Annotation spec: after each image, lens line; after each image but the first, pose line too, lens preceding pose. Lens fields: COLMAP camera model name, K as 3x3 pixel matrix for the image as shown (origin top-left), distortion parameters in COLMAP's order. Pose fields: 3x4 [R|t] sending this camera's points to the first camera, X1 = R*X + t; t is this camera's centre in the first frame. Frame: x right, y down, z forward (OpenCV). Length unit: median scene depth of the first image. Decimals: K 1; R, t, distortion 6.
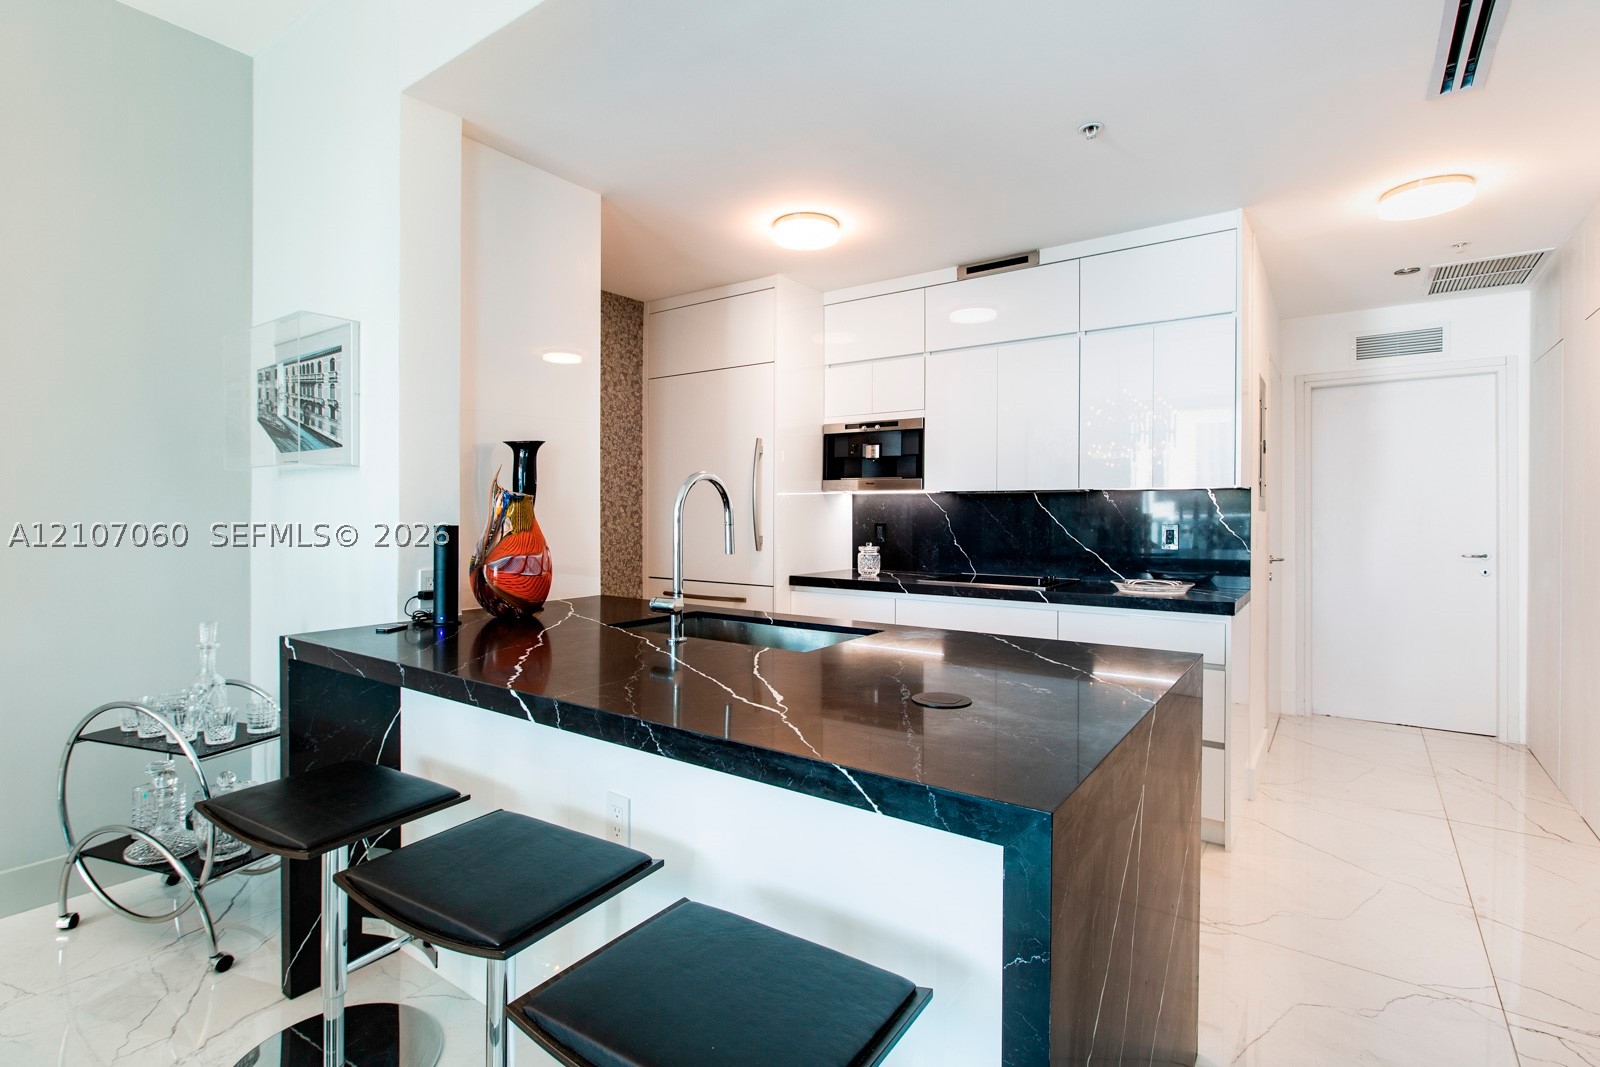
lens RADIAL K [[772.6, 0, 793.9], [0, 772.6, 501.1], [0, 0, 1]] dist [-0.003056, -0.000367]
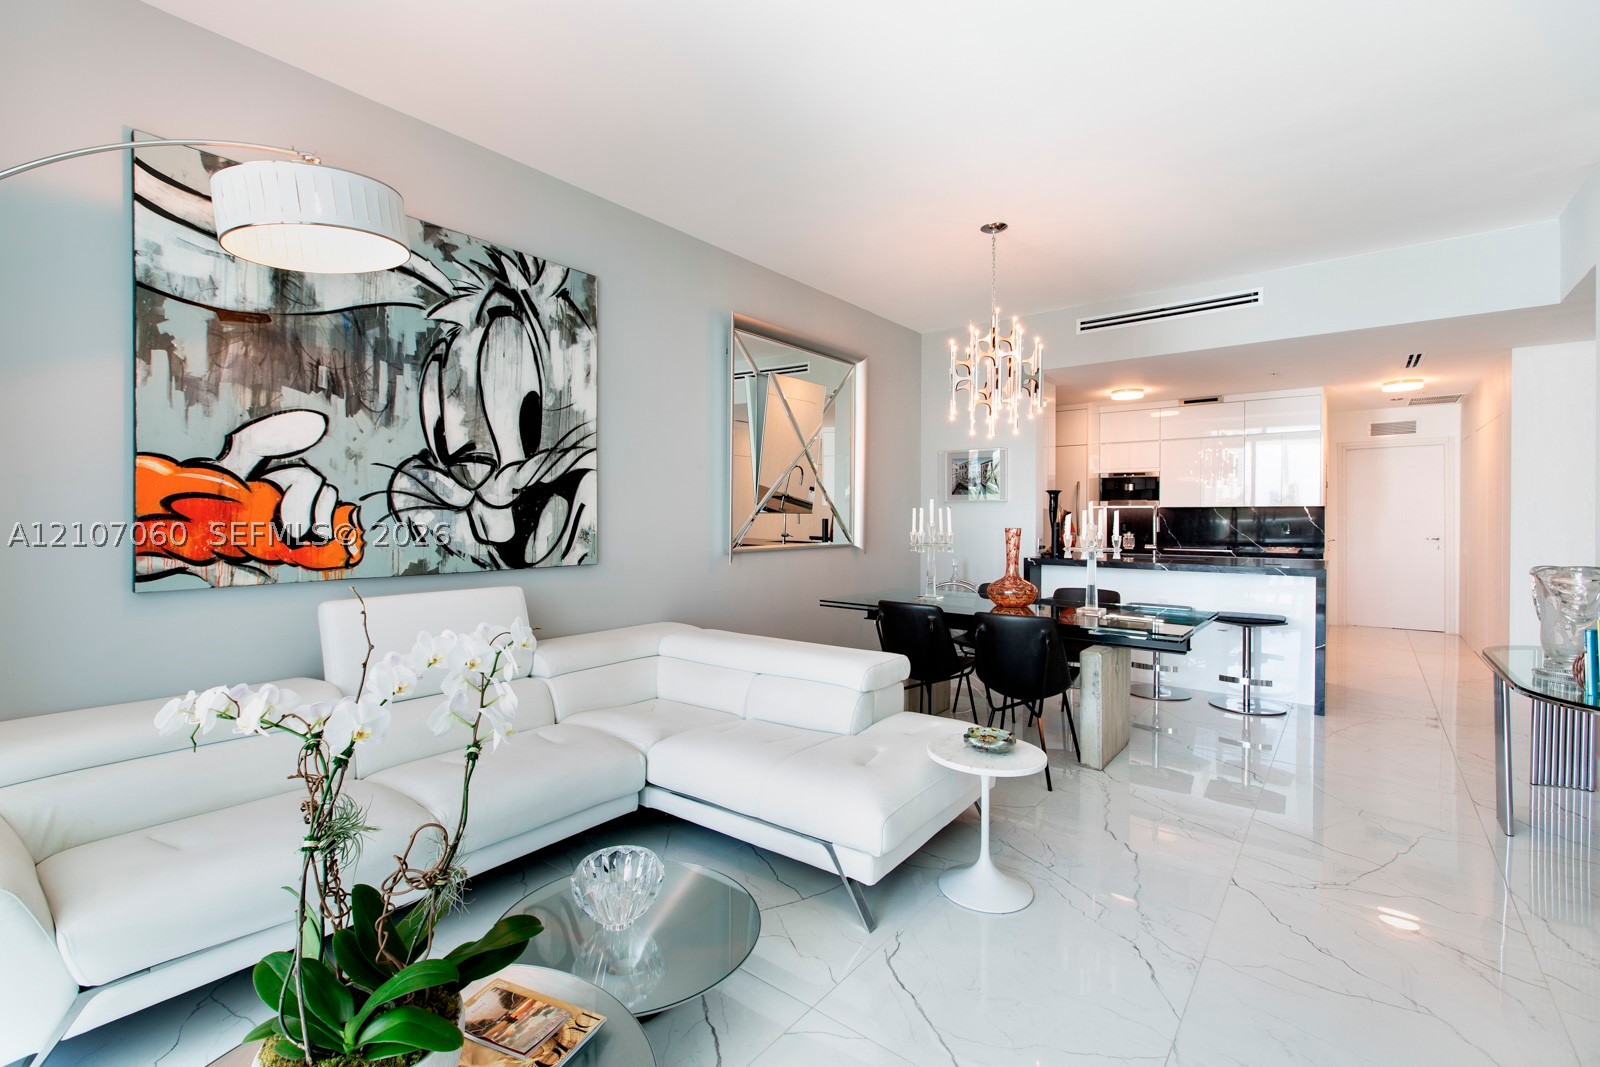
lens RADIAL K [[742.5, 0, 762.5], [0, 742.5, 527.5], [0, 0, 1]] dist [-0.004088, -0.000620]
pose [[0.999281, -0.002067, -0.037848, -0.742905], [0.003215, 0.999535, 0.030316, -0.018609], [0.037768, -0.030416, 0.998824, -0.939062]]
